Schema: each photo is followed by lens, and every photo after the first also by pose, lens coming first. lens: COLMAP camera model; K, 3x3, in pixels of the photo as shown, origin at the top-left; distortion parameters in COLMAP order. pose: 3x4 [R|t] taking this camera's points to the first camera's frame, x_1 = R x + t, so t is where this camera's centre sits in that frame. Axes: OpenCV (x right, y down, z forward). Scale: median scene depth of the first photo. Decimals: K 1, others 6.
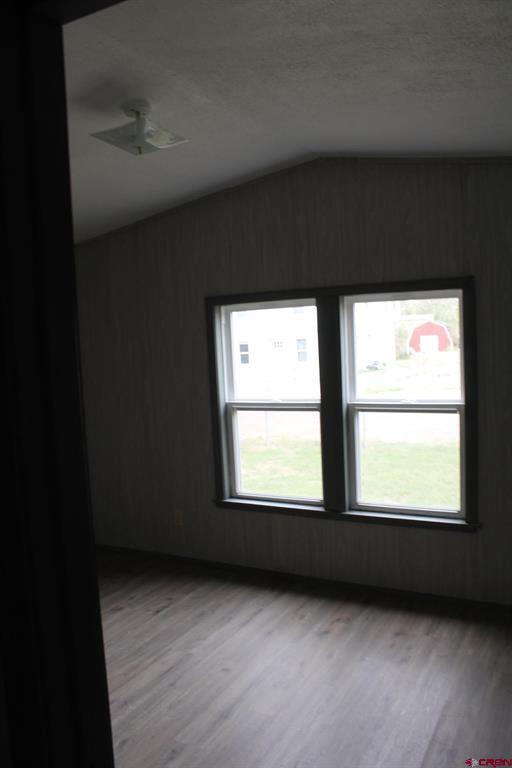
lens RADIAL K [[643.0, 0, 256.0], [0, 643.0, 384.0], [0, 0, 1]] dist [-0.075462, 0.000693]
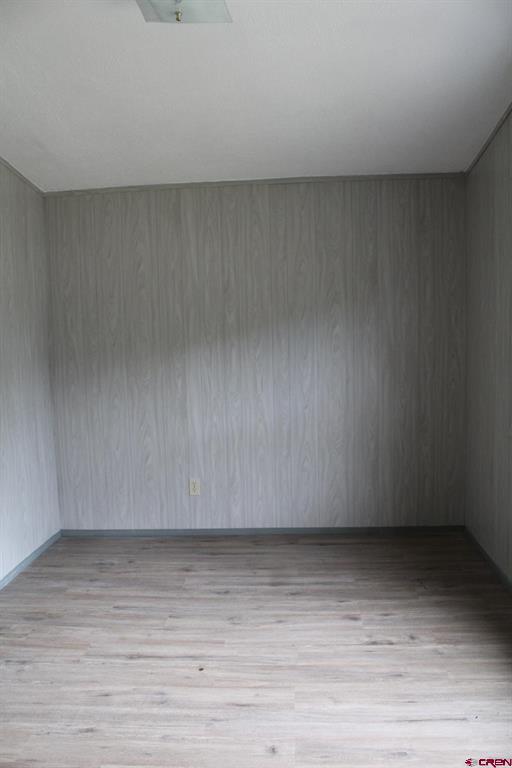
lens RADIAL K [[643.0, 0, 256.0], [0, 643.0, 384.0], [0, 0, 1]] dist [-0.075462, 0.000693]
pose [[0.431009, 0.130098, -0.892920, 0.397092], [-0.061964, 0.991483, 0.114549, -0.019814], [0.900218, 0.005957, 0.435400, 0.531514]]
